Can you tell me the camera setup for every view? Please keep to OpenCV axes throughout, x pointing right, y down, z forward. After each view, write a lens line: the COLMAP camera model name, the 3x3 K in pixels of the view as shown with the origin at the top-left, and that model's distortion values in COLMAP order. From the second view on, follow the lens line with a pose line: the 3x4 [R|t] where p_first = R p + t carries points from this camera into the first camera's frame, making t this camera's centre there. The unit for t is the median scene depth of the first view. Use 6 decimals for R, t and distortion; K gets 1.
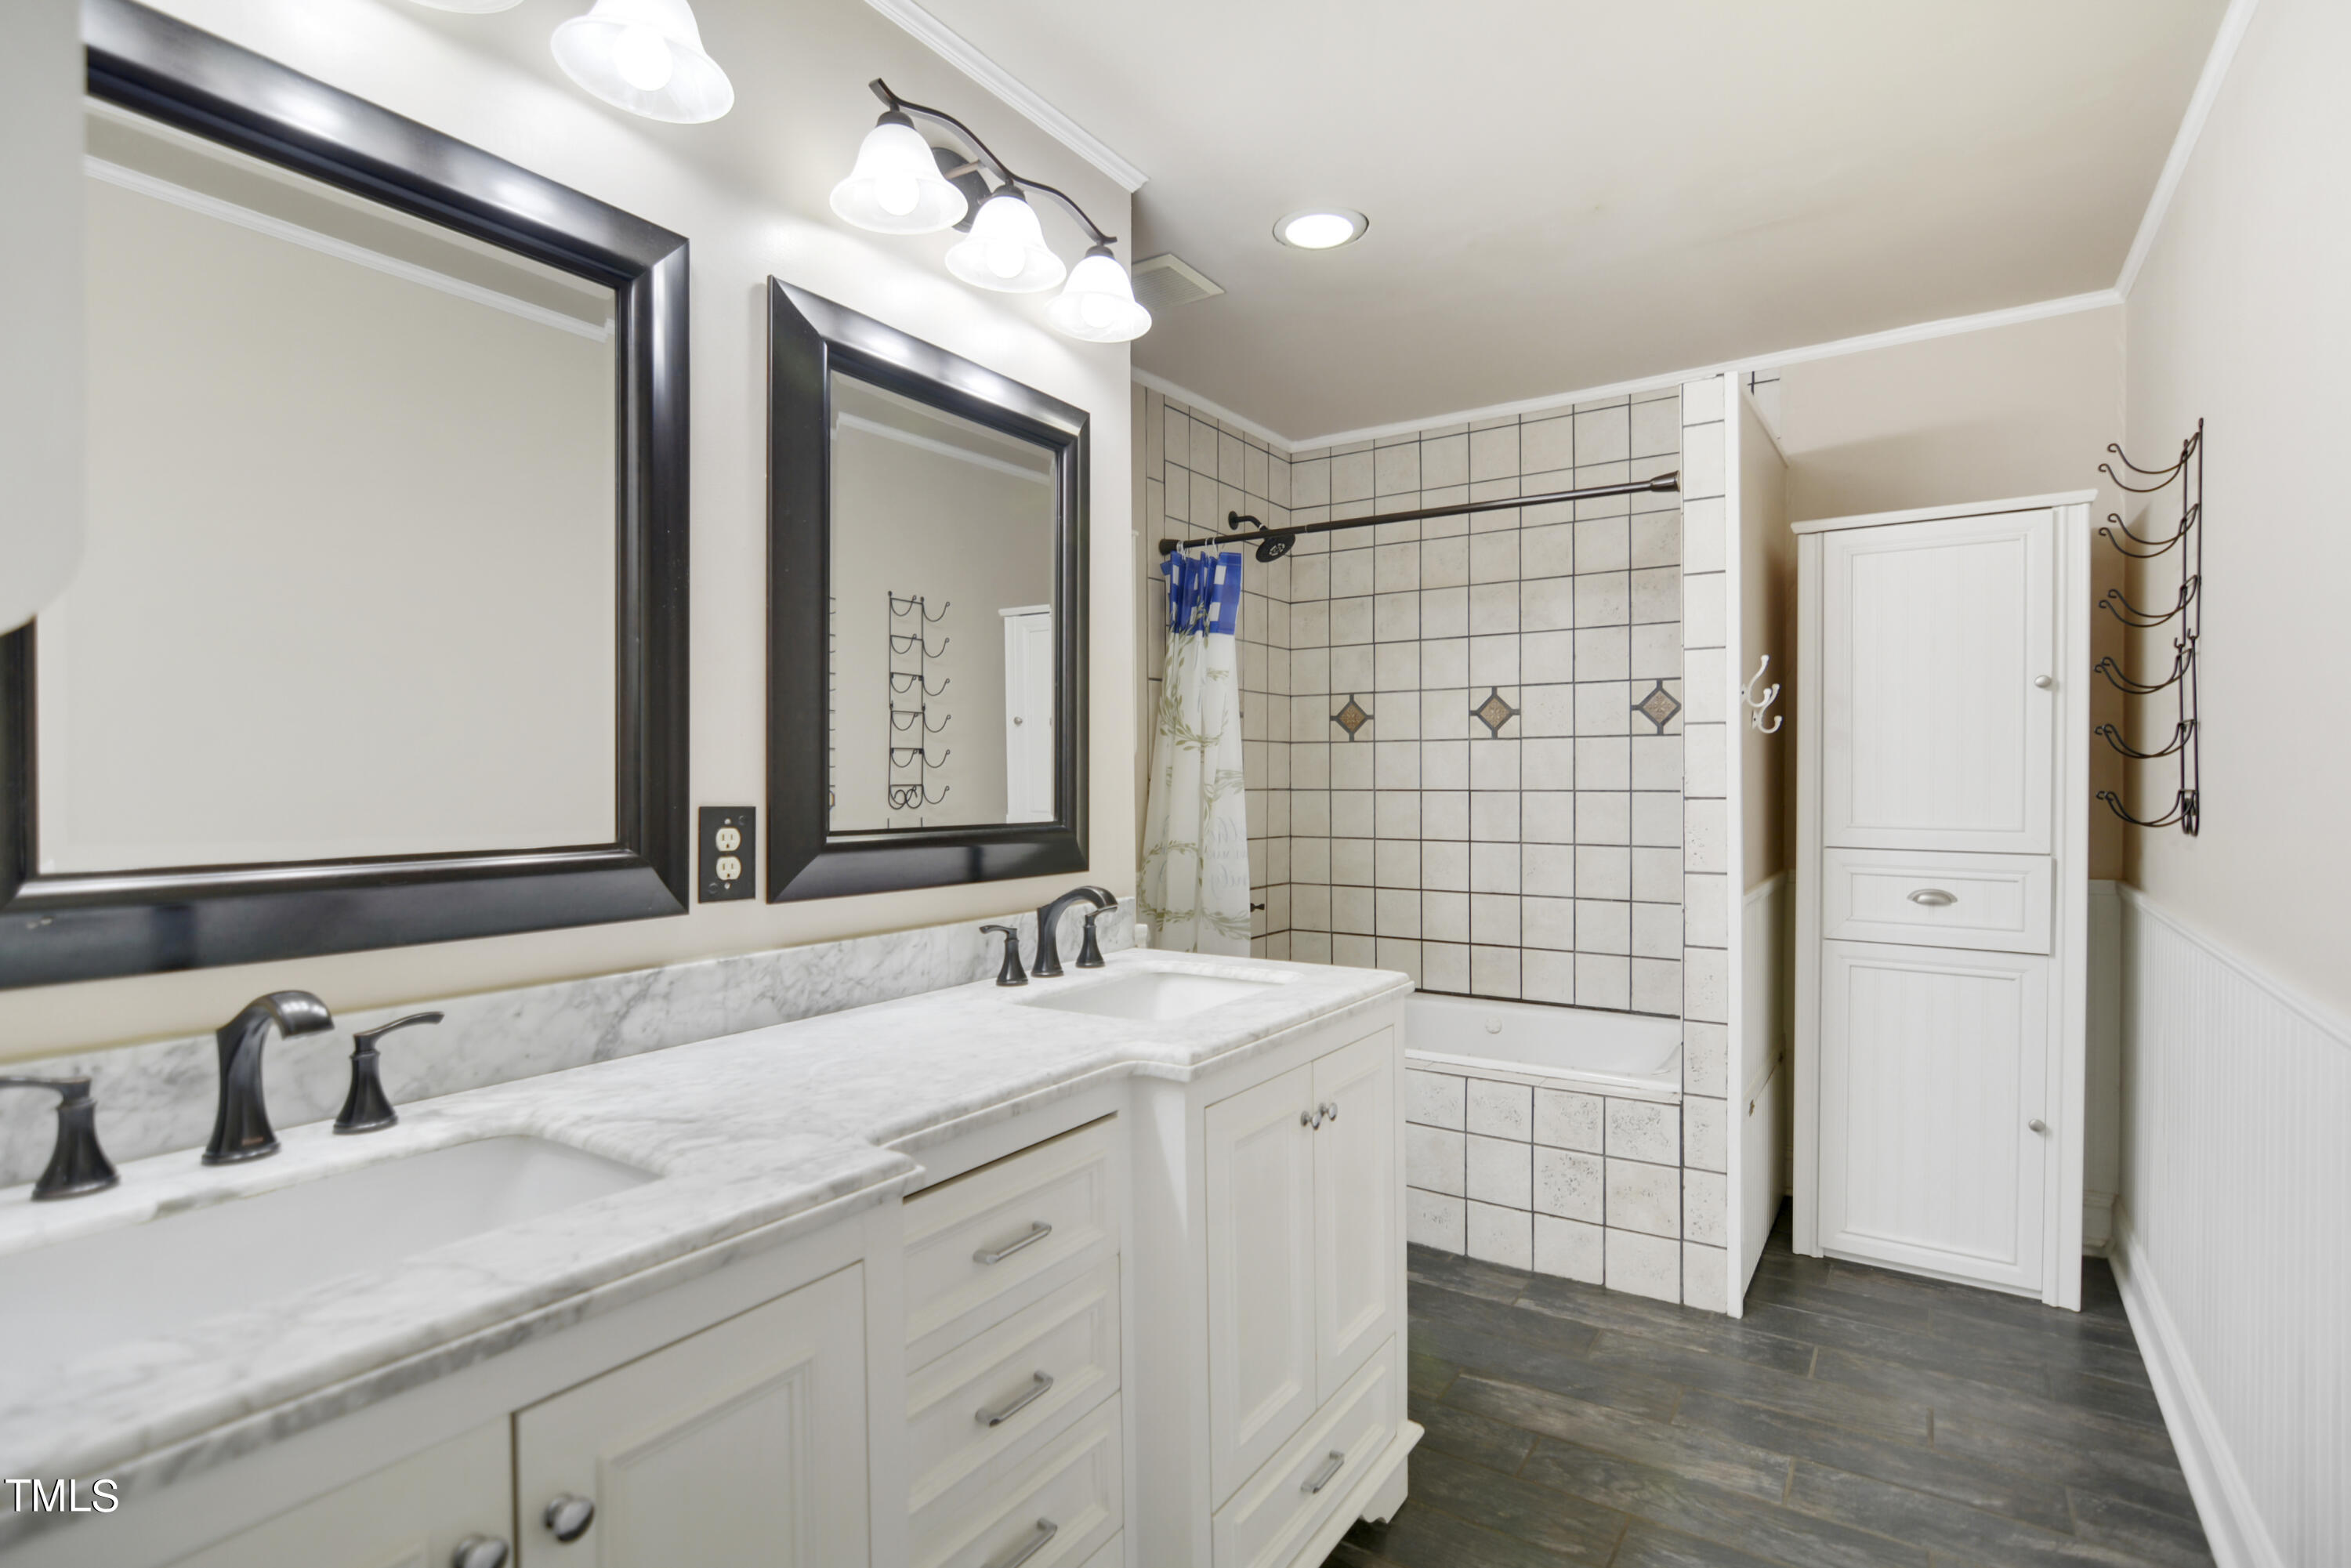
lens RADIAL K [[1167.5, 0, 1175.4], [0, 1167.5, 785.8], [0, 0, 1]] dist [-0.000442, 0.001384]
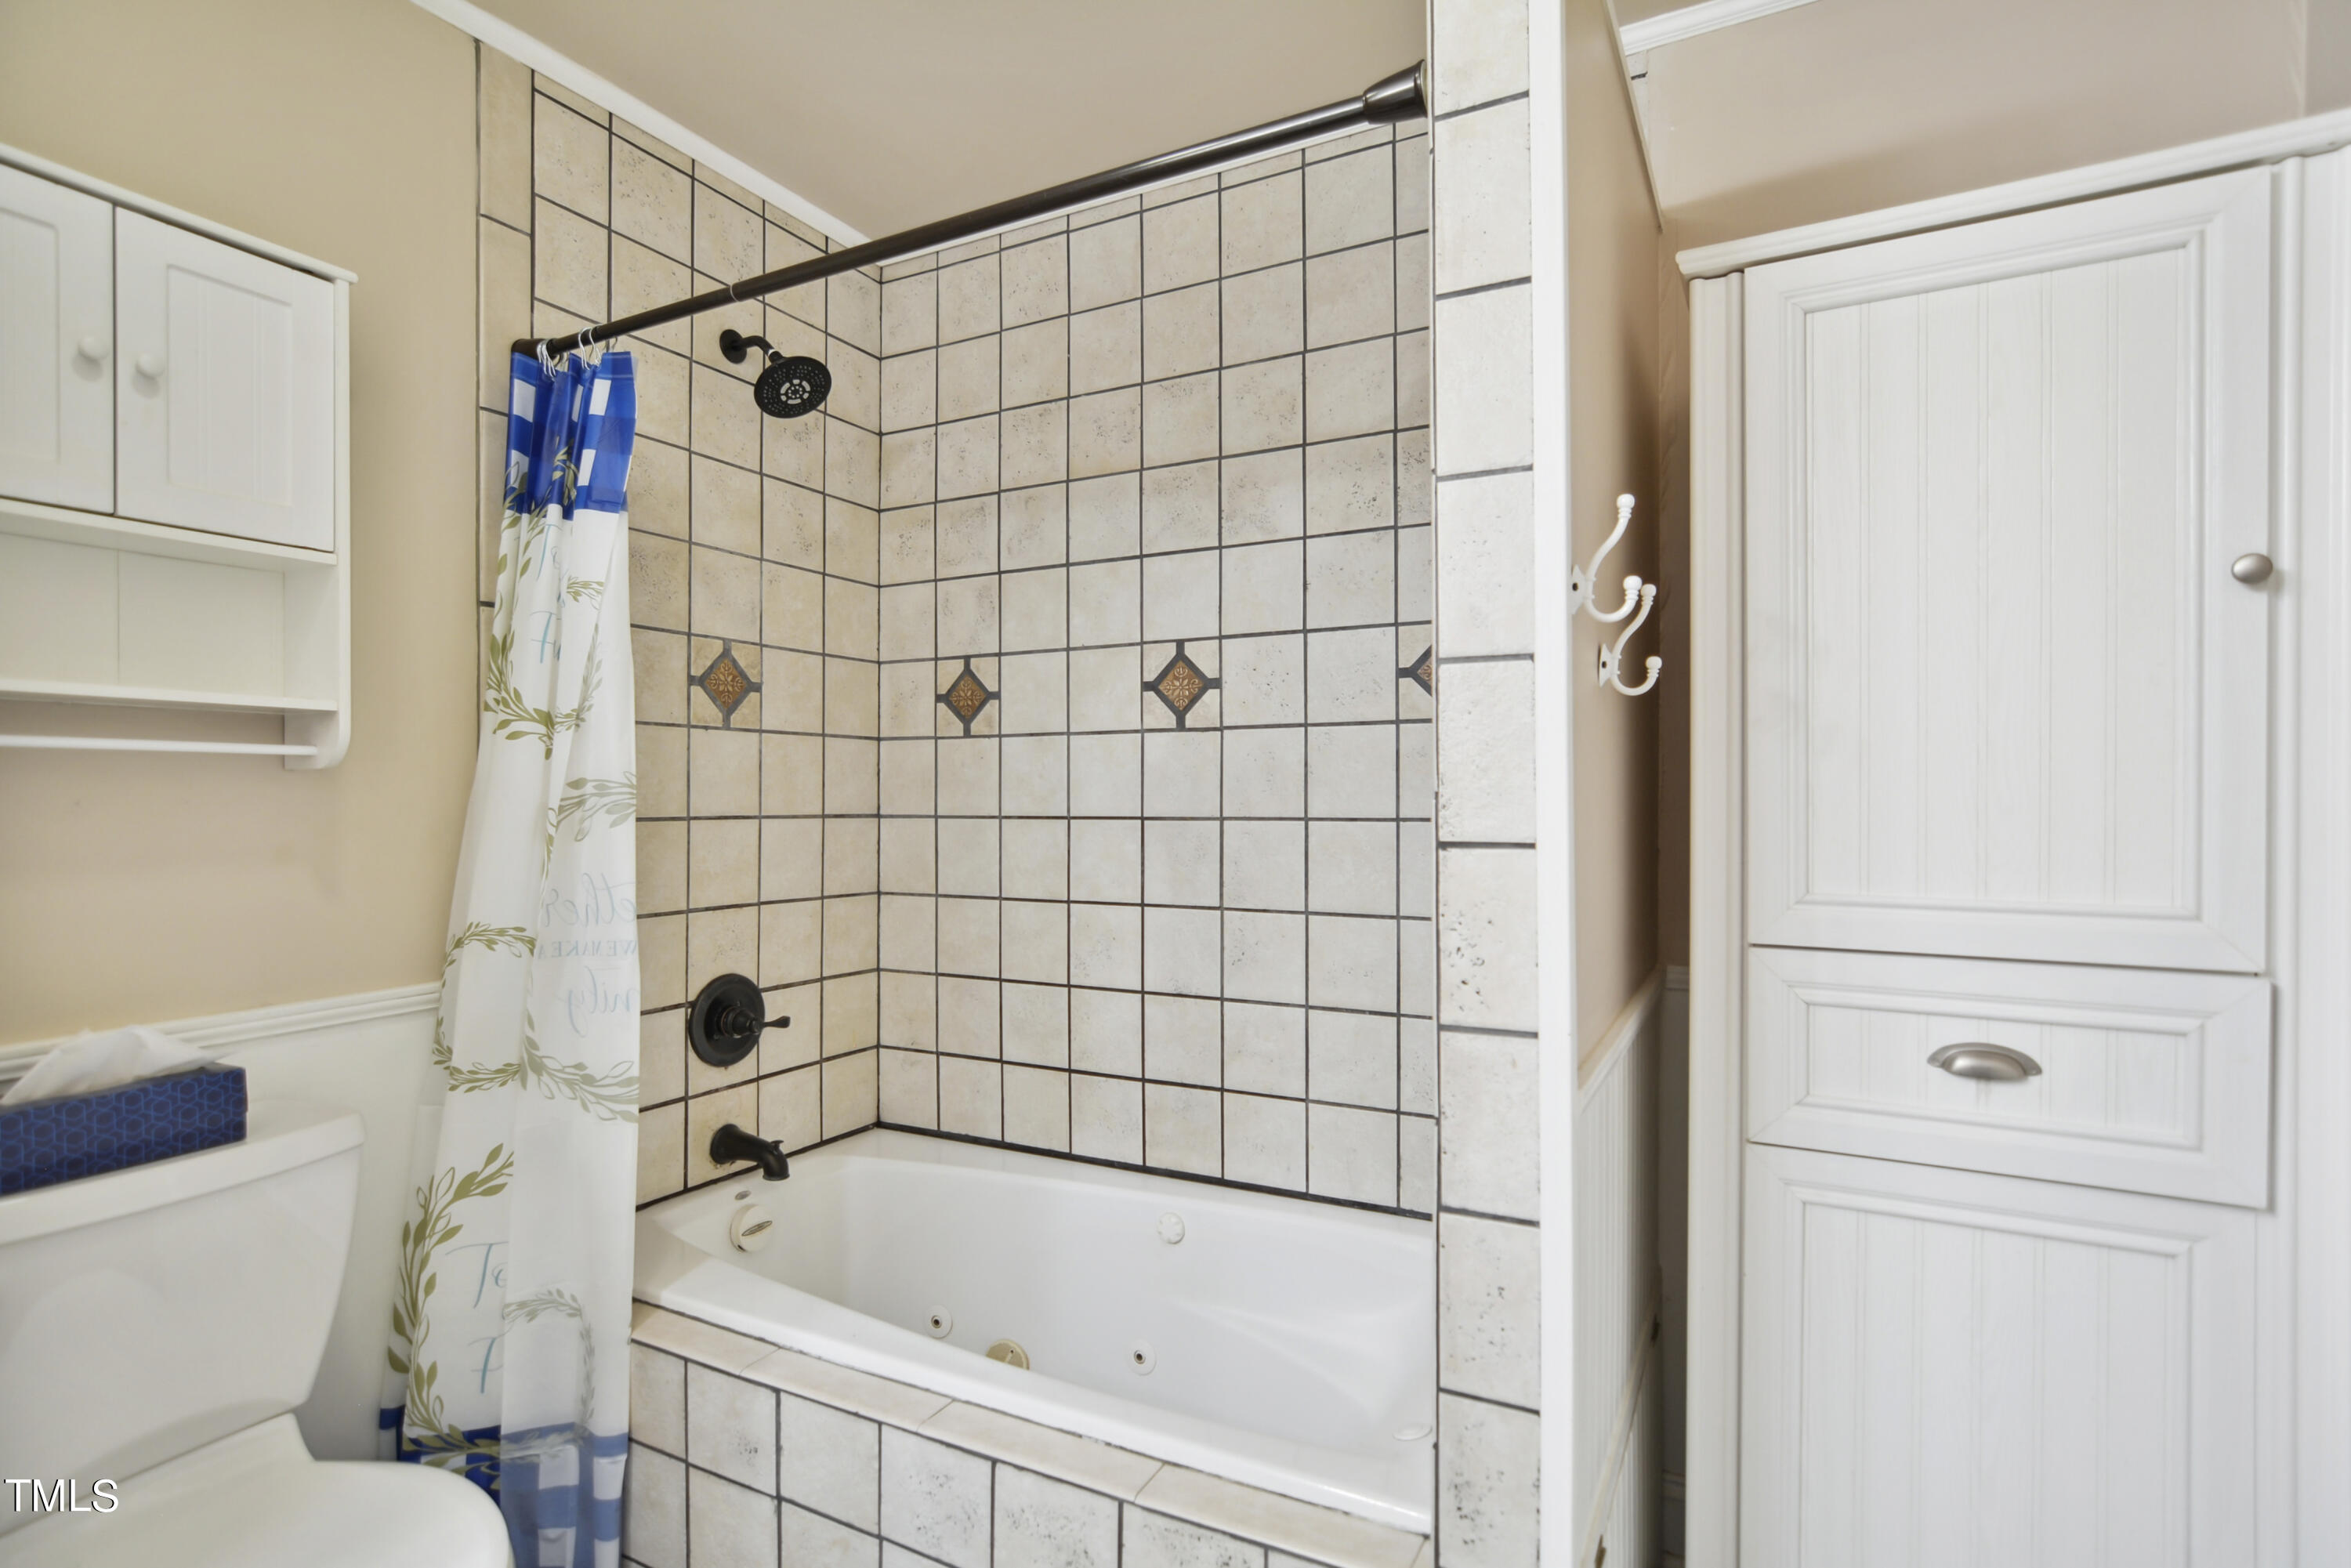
lens RADIAL K [[1167.5, 0, 1172.9], [0, 1167.5, 792.6], [0, 0, 1]] dist [-0.000442, 0.001384]
pose [[0.994942, 0.001726, 0.100433, 0.224172], [-0.000471, 0.999922, -0.012515, -0.001668], [-0.100446, 0.012405, 0.994865, 0.446383]]
